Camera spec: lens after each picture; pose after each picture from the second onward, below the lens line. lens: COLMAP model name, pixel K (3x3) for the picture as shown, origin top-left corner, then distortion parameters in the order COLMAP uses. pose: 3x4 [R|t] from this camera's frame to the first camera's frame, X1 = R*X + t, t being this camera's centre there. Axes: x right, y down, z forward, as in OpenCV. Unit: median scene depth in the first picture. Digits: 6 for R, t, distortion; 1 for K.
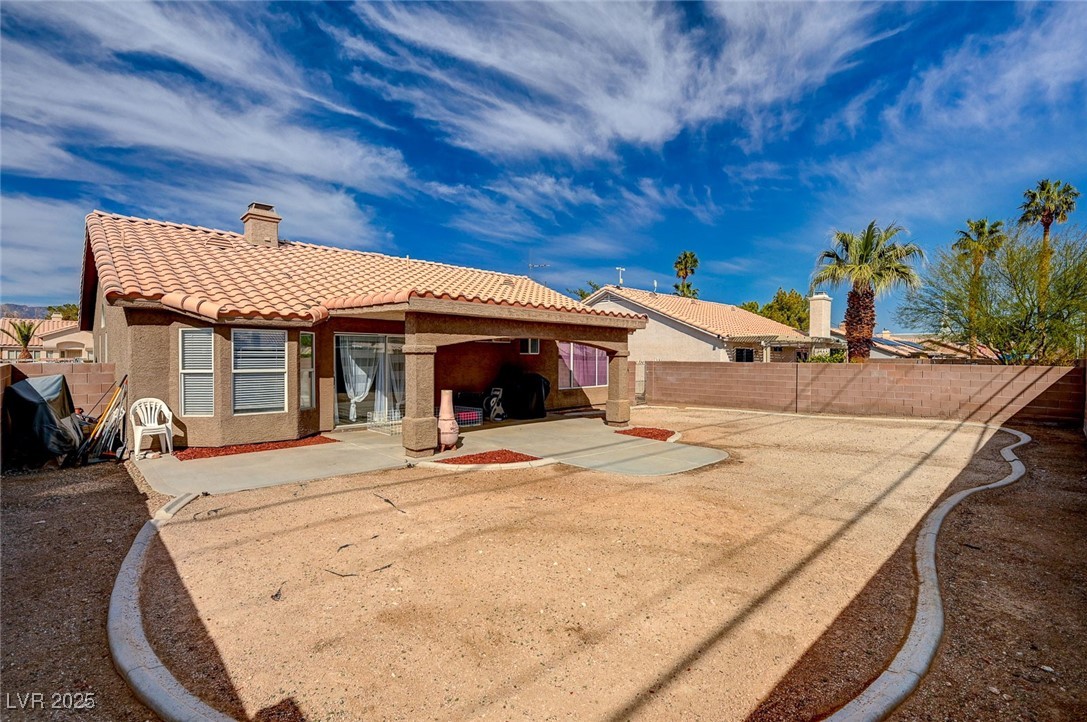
lens RADIAL K [[507.1, 0, 540.7], [0, 507.1, 356.4], [0, 0, 1]] dist [-0.001820, -0.000663]
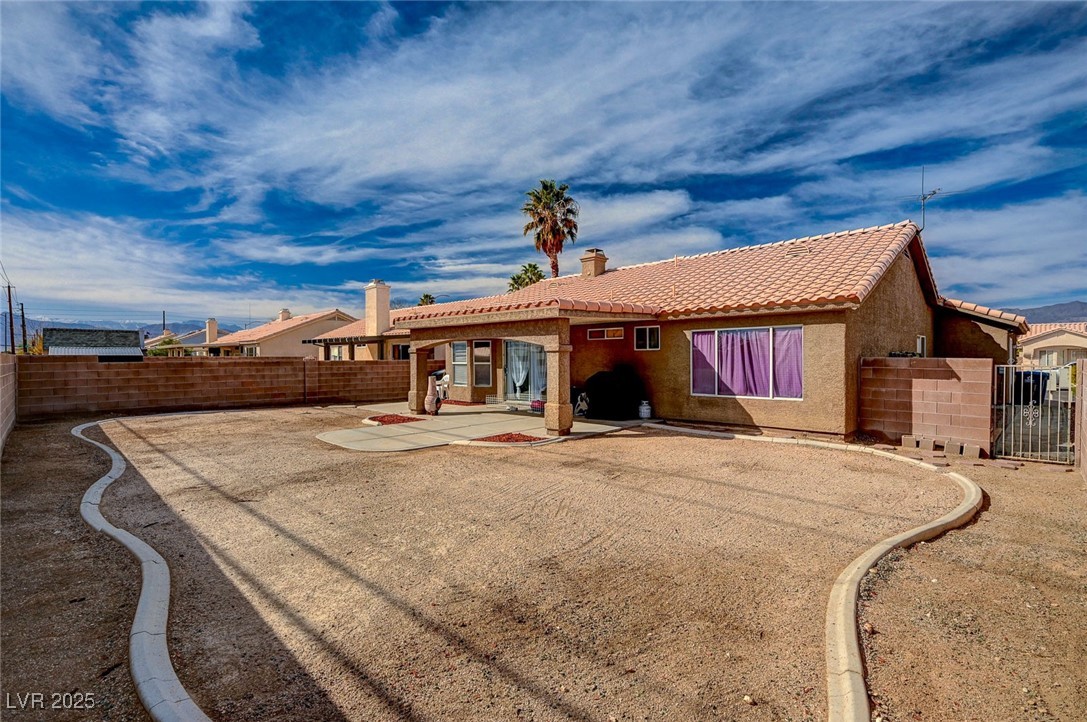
lens RADIAL K [[507.1, 0, 540.7], [0, 507.1, 356.4], [0, 0, 1]] dist [-0.001820, -0.000663]
pose [[0.006357, -0.007483, -0.999952, 0.815924], [0.006031, 0.999954, -0.007444, 0.011423], [0.999962, -0.005983, 0.006402, 0.794192]]
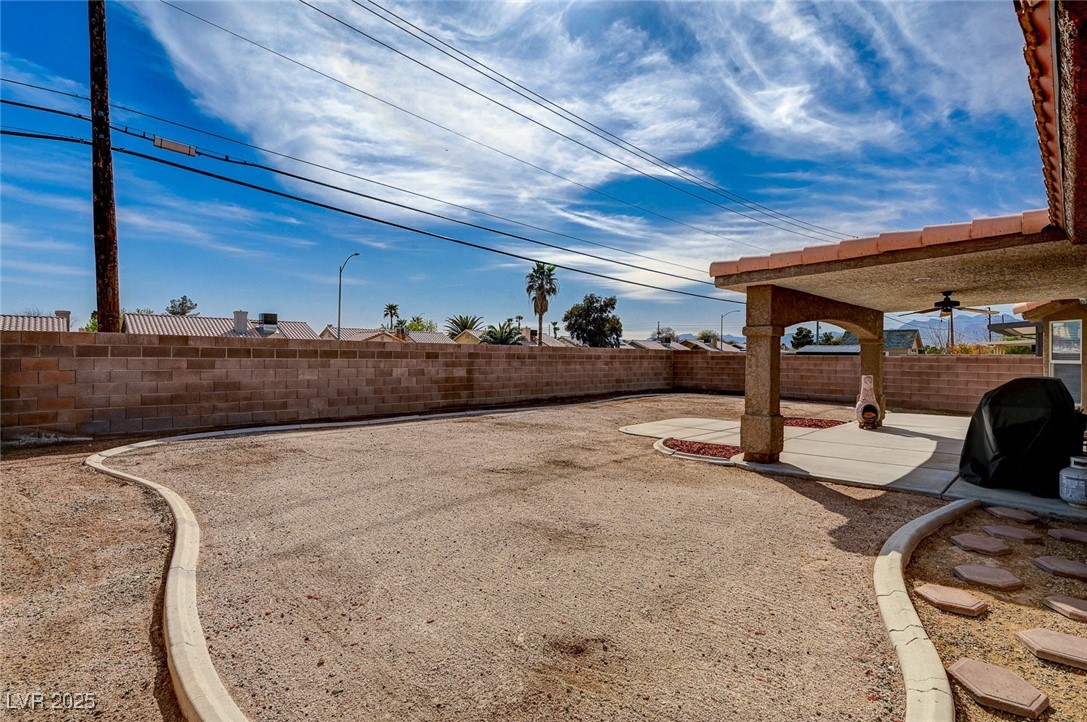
lens RADIAL K [[507.1, 0, 540.7], [0, 507.1, 356.4], [0, 0, 1]] dist [-0.001820, -0.000663]
pose [[-0.999890, -0.014713, 0.002064, 0.323115], [-0.014713, 0.999892, -0.000104, 0.020269], [-0.002063, -0.000134, -0.999998, 1.283499]]
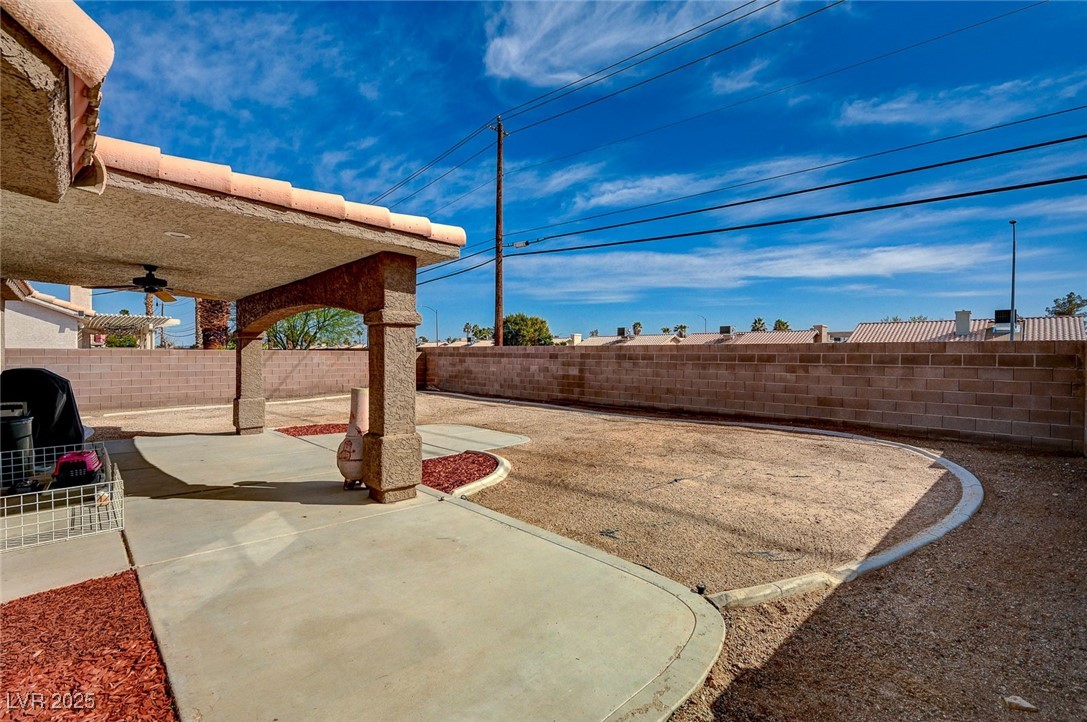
lens RADIAL K [[483.6, 0, 562.7], [0, 483.6, 355.0], [0, 0, 1]] dist [-0.002396, 0.000791]
pose [[-0.030935, -0.006856, 0.999498, -0.464154], [-0.007217, 0.999952, 0.006636, 0.012413], [-0.999495, -0.007008, -0.030983, 0.468998]]
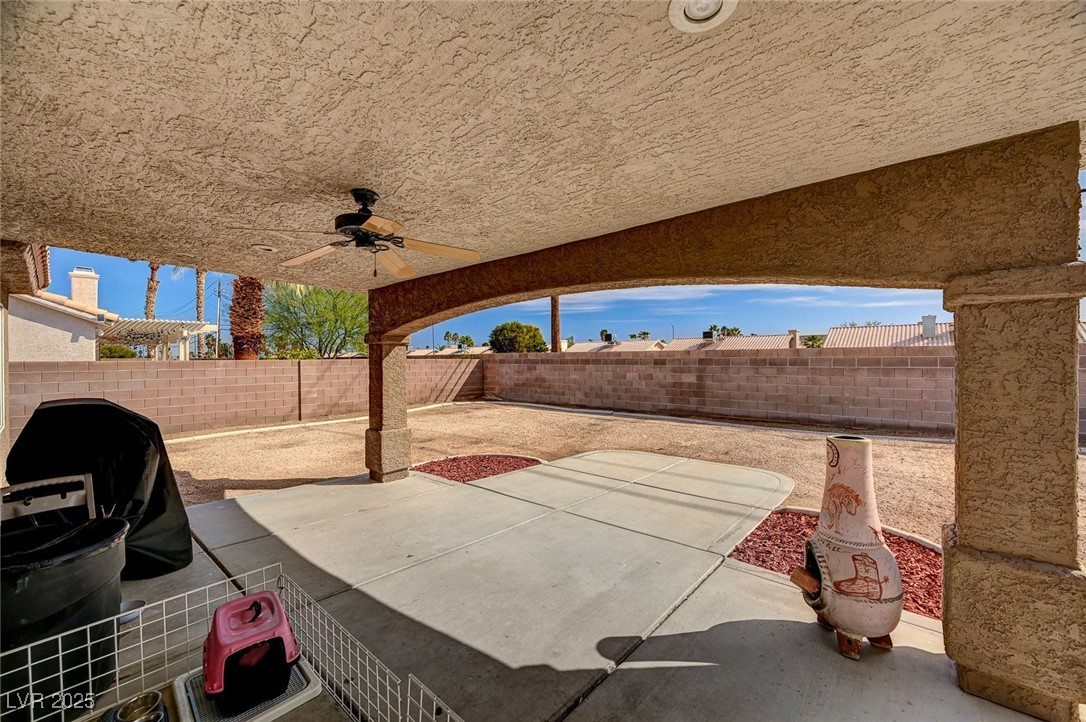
lens RADIAL K [[429.6, 0, 558.0], [0, 429.6, 359.5], [0, 0, 1]] dist [-0.001403, -0.000390]
pose [[-0.101448, -0.005902, 0.994823, -0.251715], [0.005358, 0.999965, 0.006479, 0.010837], [-0.994826, 0.005988, -0.101412, 0.718616]]
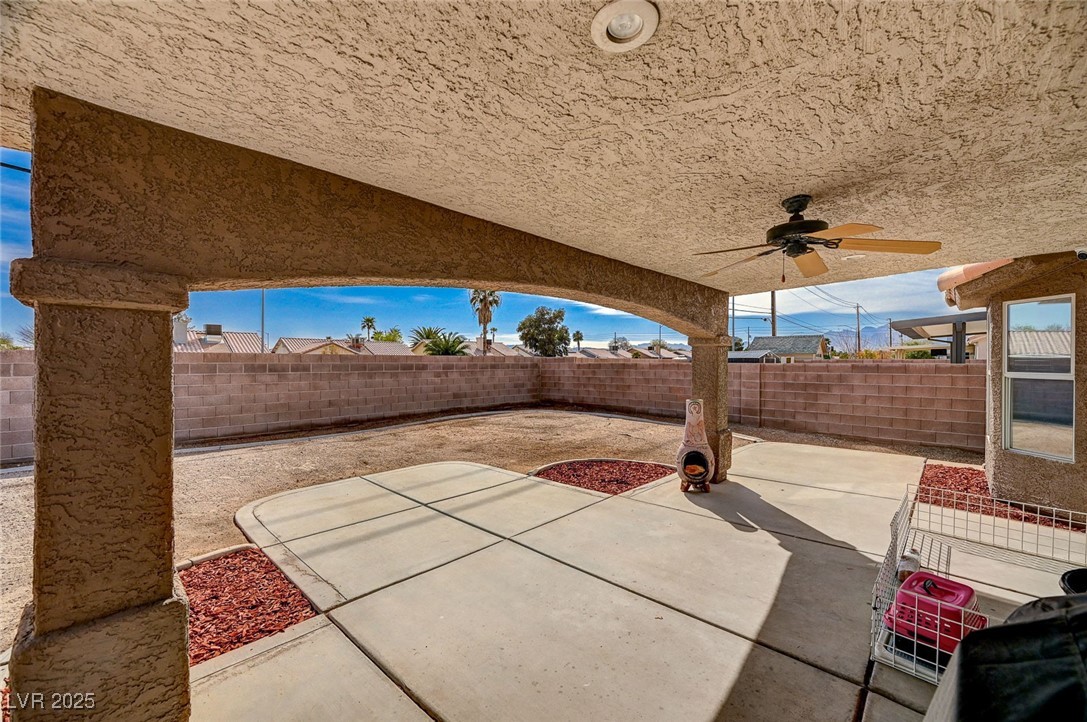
lens RADIAL K [[429.2, 0, 539.5], [0, 429.2, 366.8], [0, 0, 1]] dist [-0.000553, 0.000040]
pose [[-0.999214, -0.006042, -0.039184, 0.021223], [-0.006377, 0.999944, 0.008425, 0.011545], [0.039131, 0.008668, -0.999196, 0.934283]]
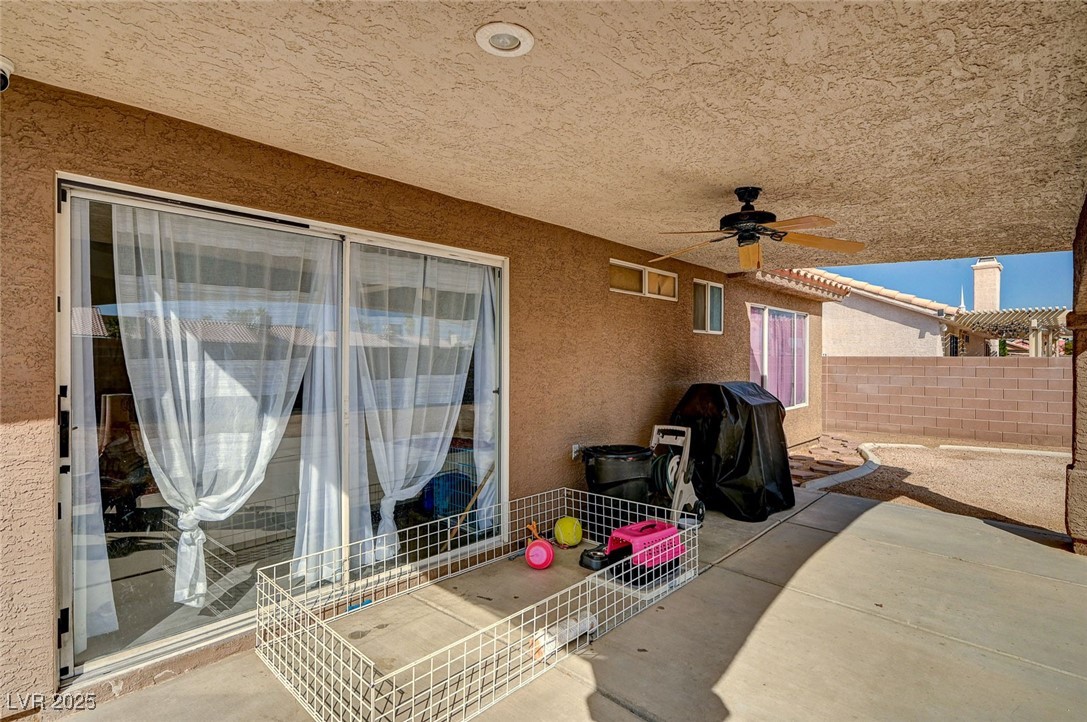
lens RADIAL K [[542.5, 0, 543.5], [0, 542.5, 361.0], [0, 0, 1]] dist [0.007638, 0.000333]
pose [[0.997869, -0.001166, 0.065239, -0.175472], [0.000694, 0.999973, 0.007265, 0.013437], [-0.065246, -0.007204, 0.997843, 0.569107]]
